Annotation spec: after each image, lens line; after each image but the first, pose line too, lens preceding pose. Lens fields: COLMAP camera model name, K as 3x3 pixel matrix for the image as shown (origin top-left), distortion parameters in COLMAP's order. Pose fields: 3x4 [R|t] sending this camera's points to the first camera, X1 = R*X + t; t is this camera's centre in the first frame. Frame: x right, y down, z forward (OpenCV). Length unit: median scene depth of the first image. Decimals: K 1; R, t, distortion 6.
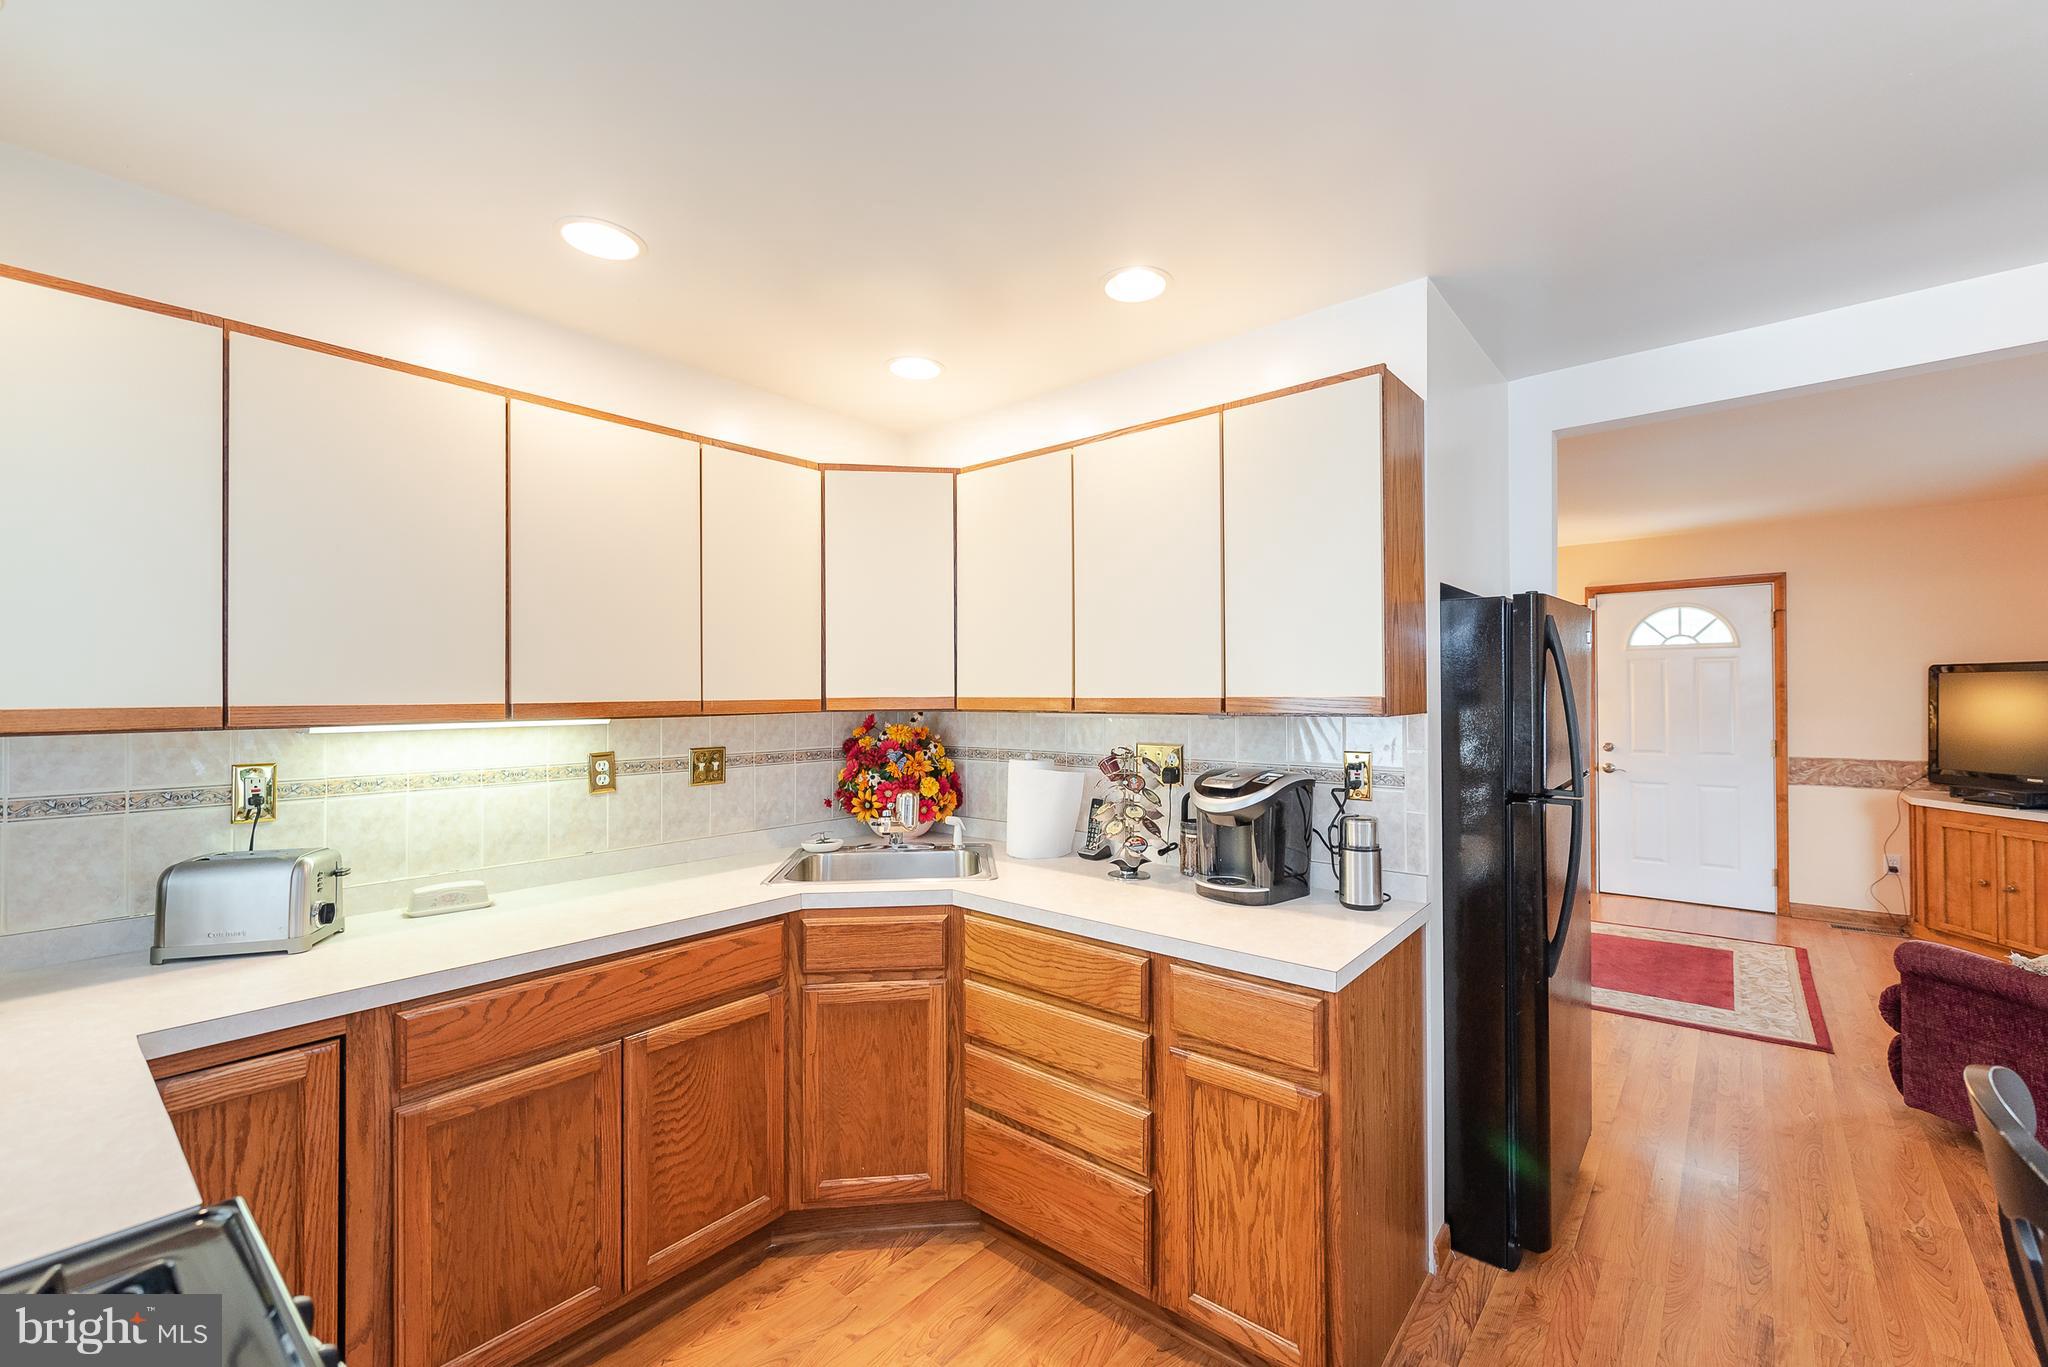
lens RADIAL K [[845.0, 0, 1054.0], [0, 845.0, 688.5], [0, 0, 1]] dist [0.003514, -0.001402]
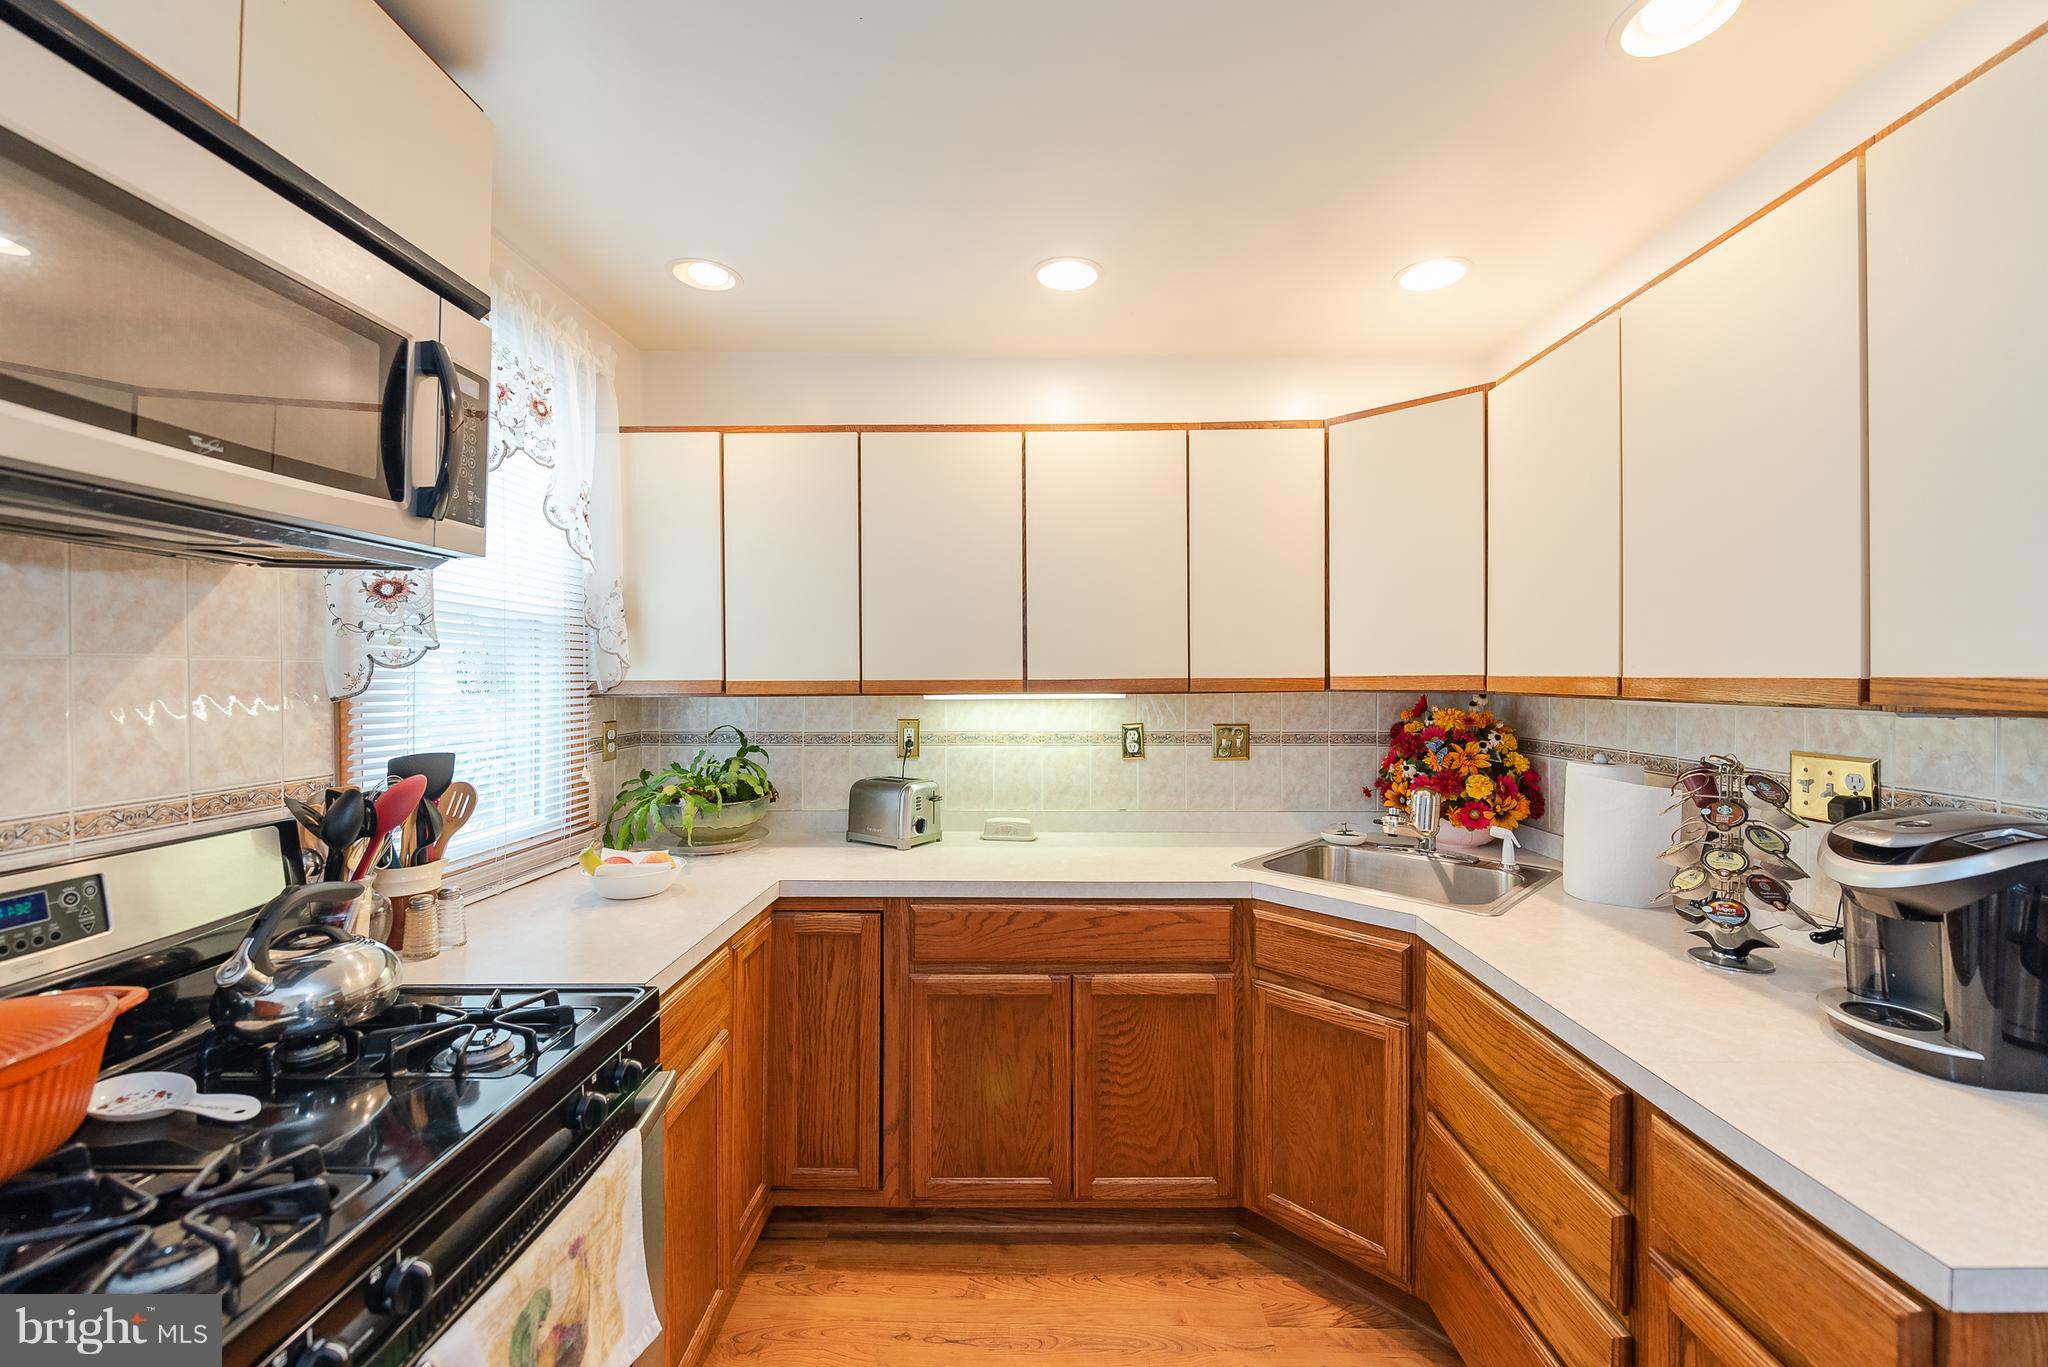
lens RADIAL K [[819.2, 0, 1030.6], [0, 819.2, 679.0], [0, 0, 1]] dist [0.005800, -0.003821]
pose [[0.617276, 0.006199, -0.786722, 0.288814], [0.005355, 0.999913, 0.012081, 0.002282], [0.786728, -0.011670, 0.617189, 0.253284]]
